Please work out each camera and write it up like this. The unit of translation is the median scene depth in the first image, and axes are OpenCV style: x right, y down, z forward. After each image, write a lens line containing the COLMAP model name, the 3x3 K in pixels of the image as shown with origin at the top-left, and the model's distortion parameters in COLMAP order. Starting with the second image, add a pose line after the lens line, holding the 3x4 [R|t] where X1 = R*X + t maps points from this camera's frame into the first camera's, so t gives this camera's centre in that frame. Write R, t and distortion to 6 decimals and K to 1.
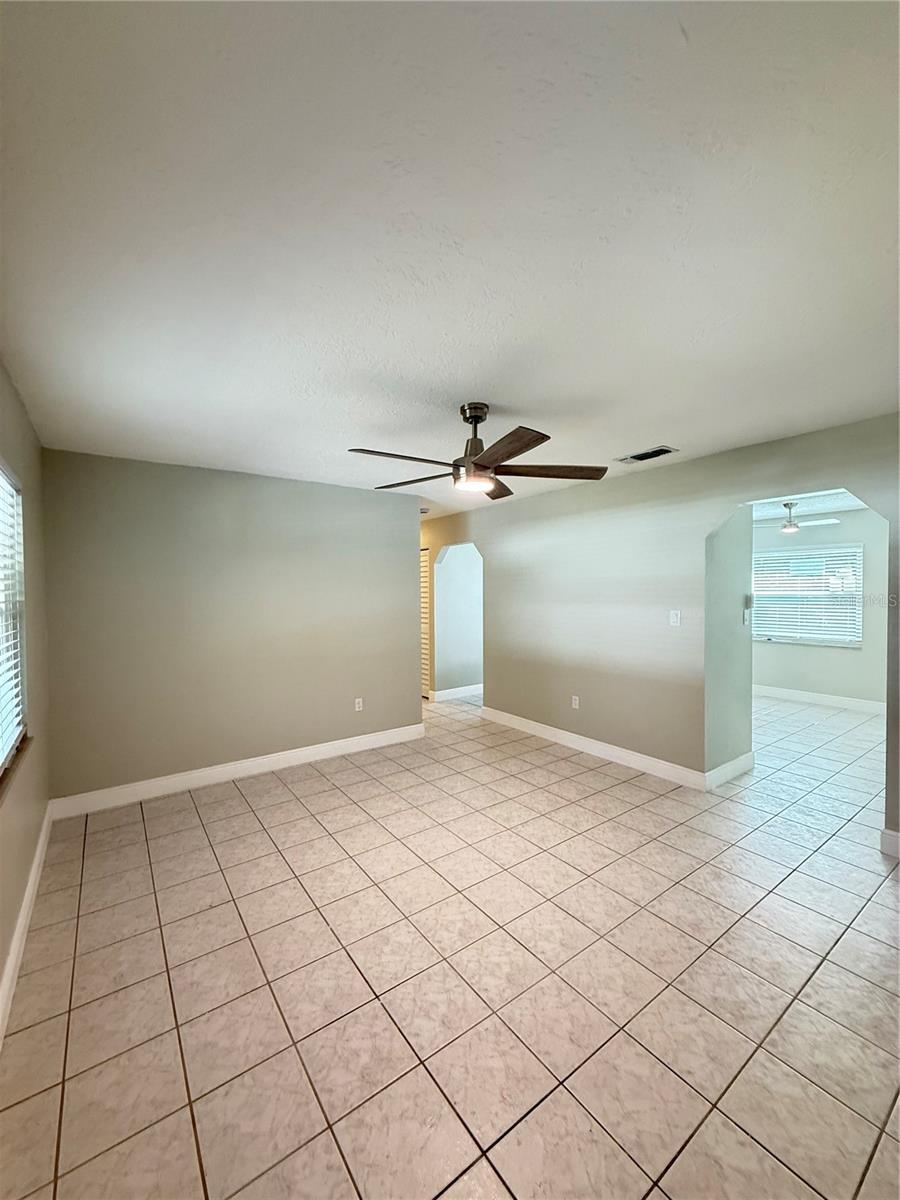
lens RADIAL K [[477.9, 0, 447.5], [0, 477.9, 600.3], [0, 0, 1]] dist [-0.002607, -0.000517]
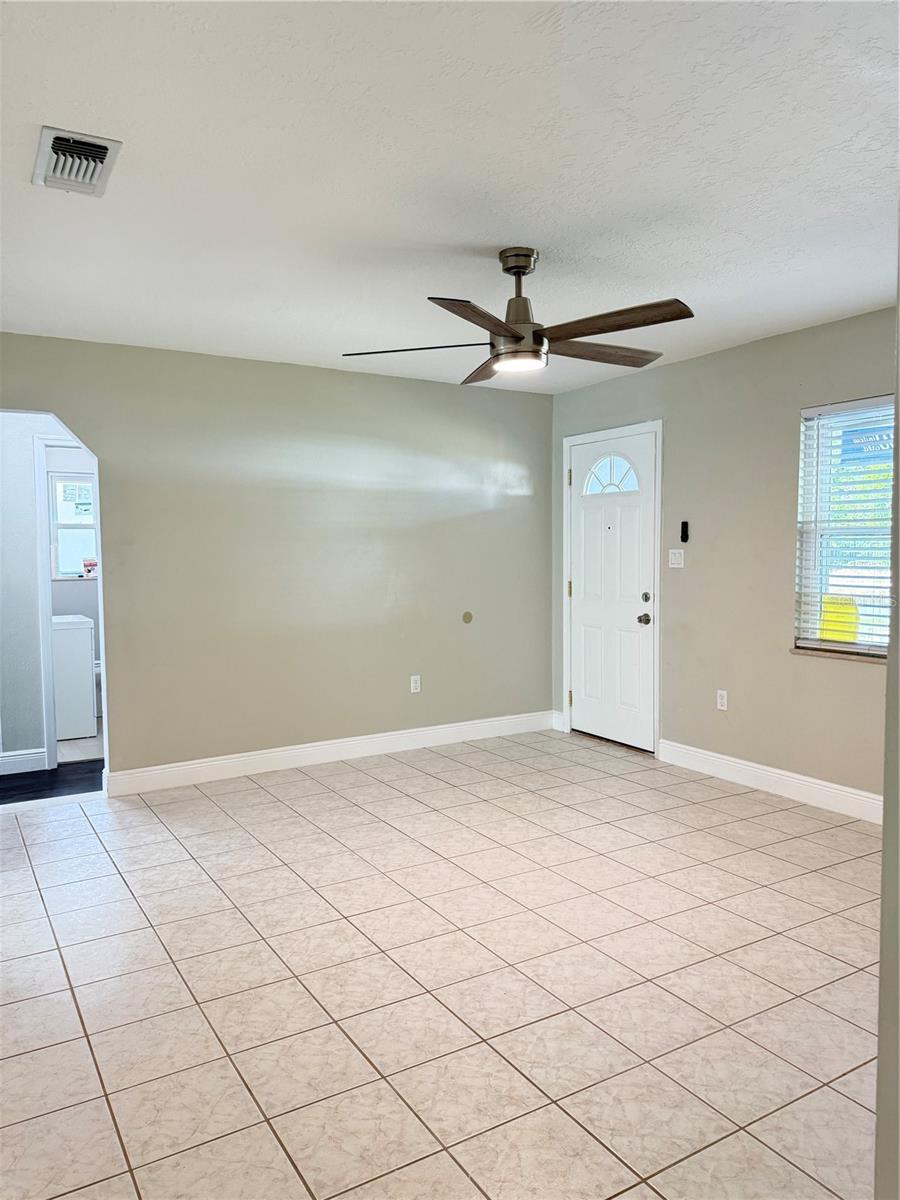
lens RADIAL K [[831.6, 0, 449.3], [0, 831.6, 600.2], [0, 0, 1]] dist [-0.011117, -0.003056]
pose [[-0.996651, 0.012080, 0.080873, 0.057002], [0.019024, 0.996143, 0.085652, 0.006532], [-0.079526, 0.086904, -0.993037, 1.955298]]
